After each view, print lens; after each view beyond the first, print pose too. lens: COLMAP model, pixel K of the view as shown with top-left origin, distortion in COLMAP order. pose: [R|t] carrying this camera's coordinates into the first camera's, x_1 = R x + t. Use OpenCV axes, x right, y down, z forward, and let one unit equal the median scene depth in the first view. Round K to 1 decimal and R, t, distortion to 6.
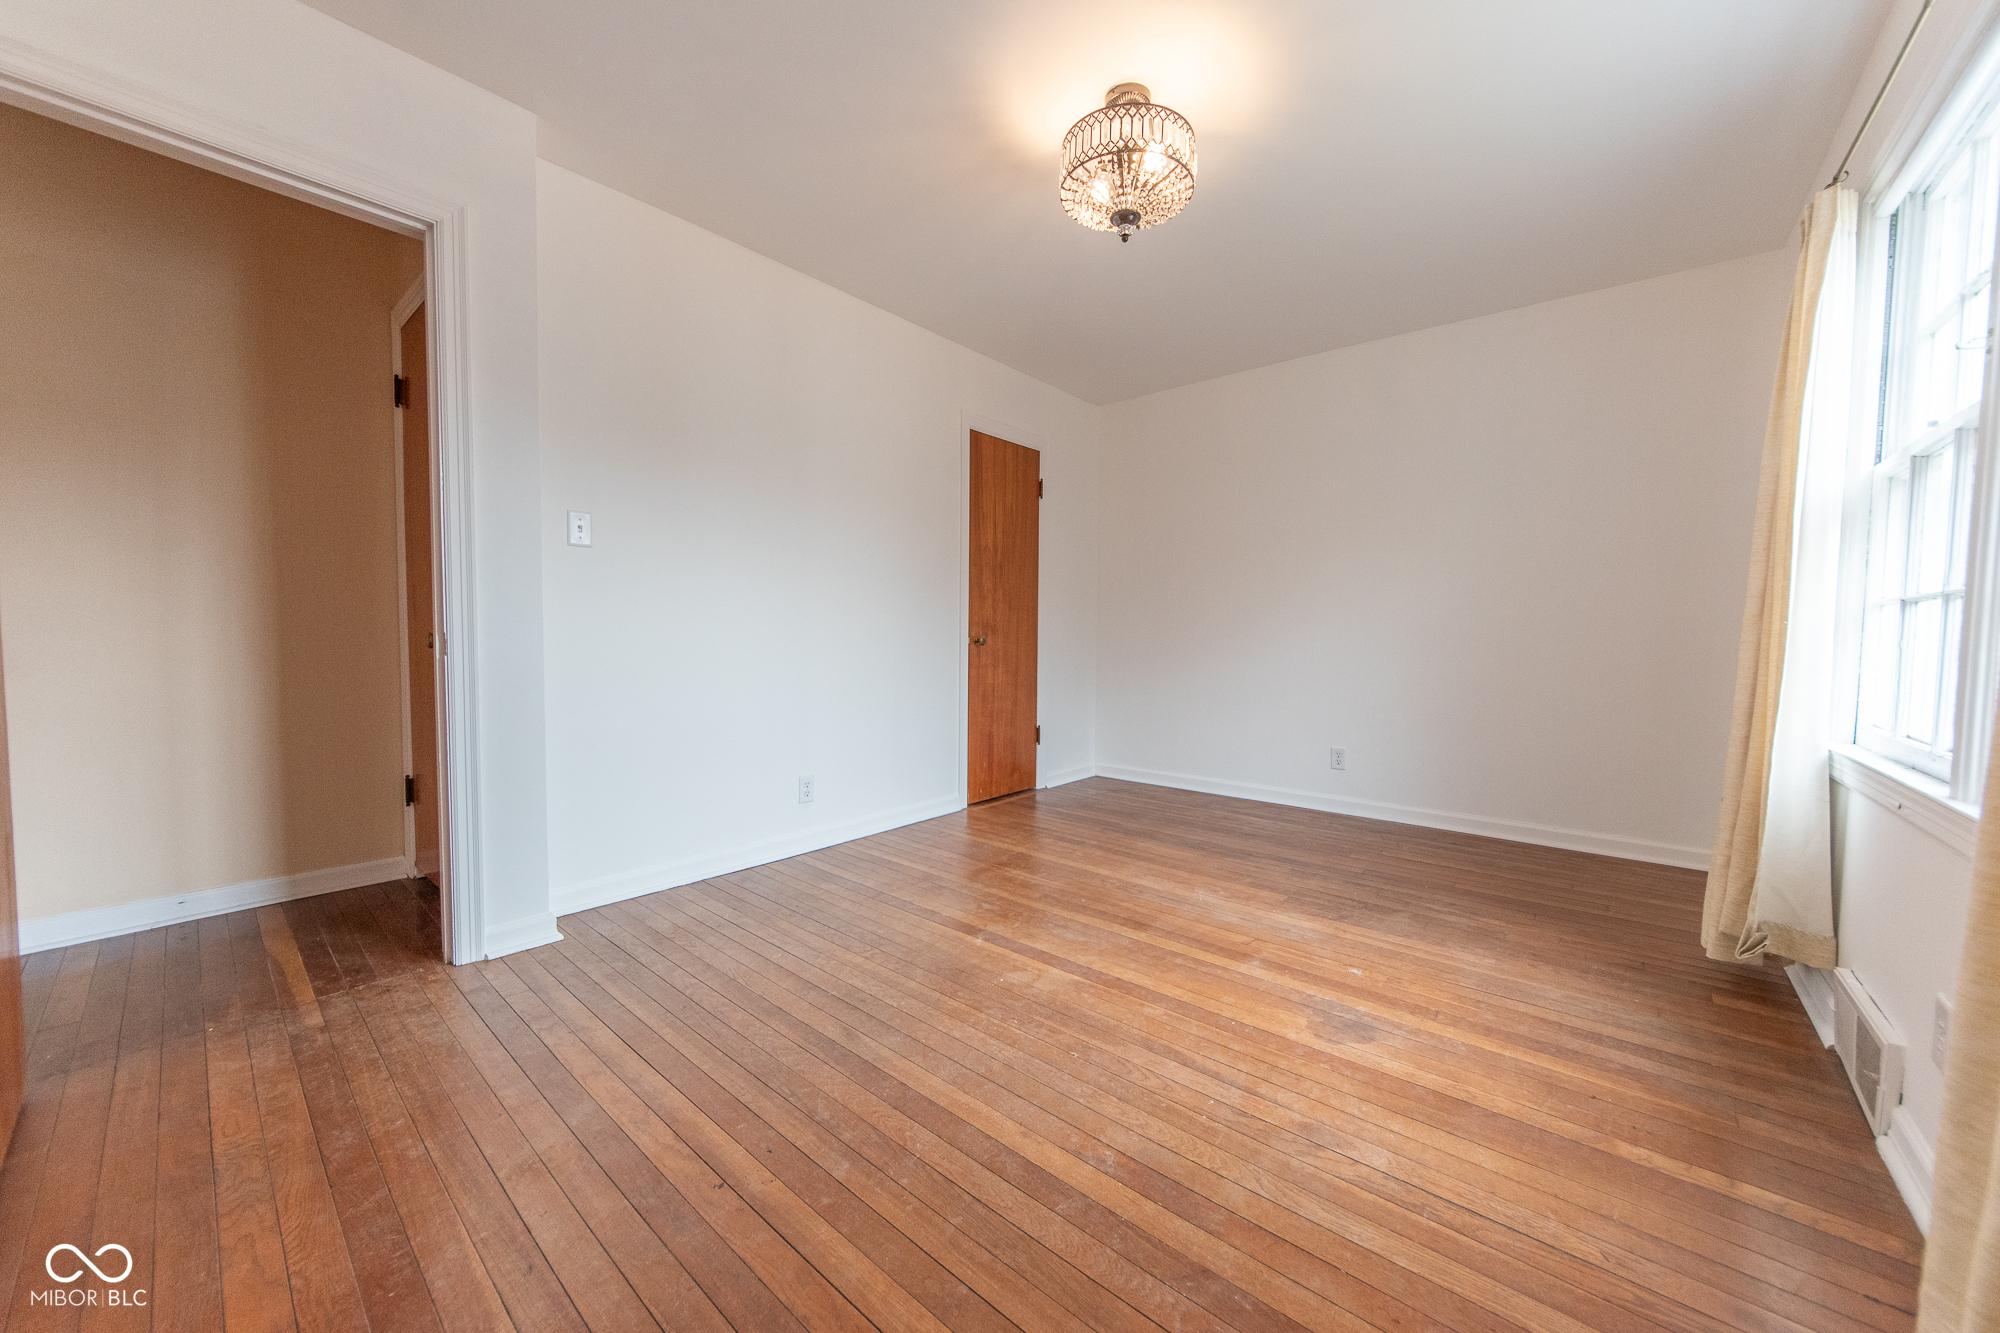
lens RADIAL K [[719.3, 0, 1002.7], [0, 719.3, 670.8], [0, 0, 1]] dist [-0.001655, -0.000233]
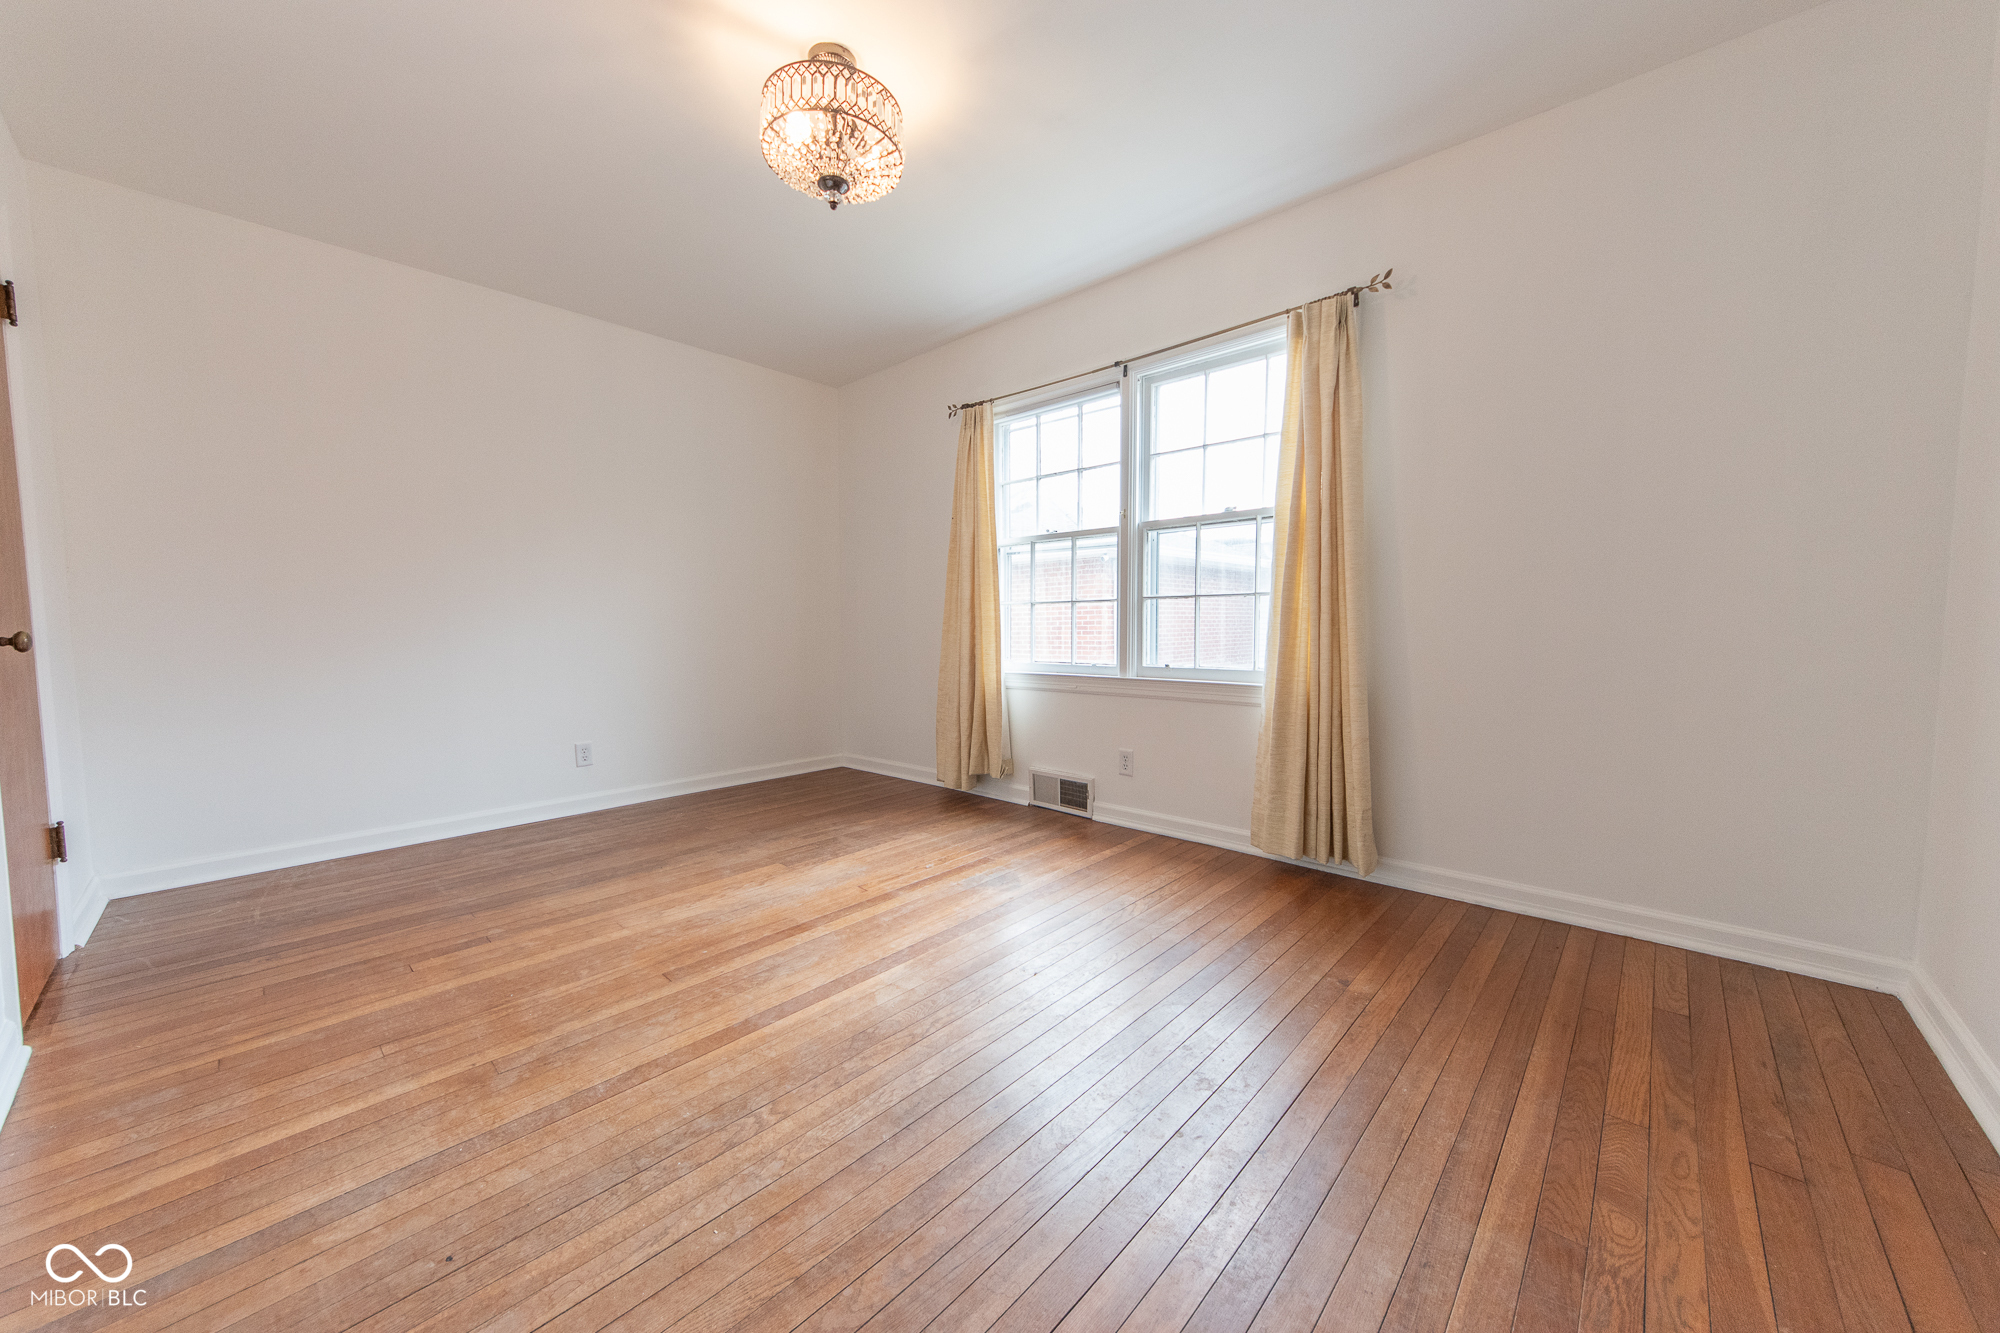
lens RADIAL K [[719.3, 0, 1002.7], [0, 719.3, 670.8], [0, 0, 1]] dist [-0.001655, -0.000233]
pose [[0.037219, -0.076759, 0.996355, -0.673395], [0.061042, 0.995358, 0.074402, -0.036158], [-0.997441, 0.058050, 0.041731, 0.627510]]
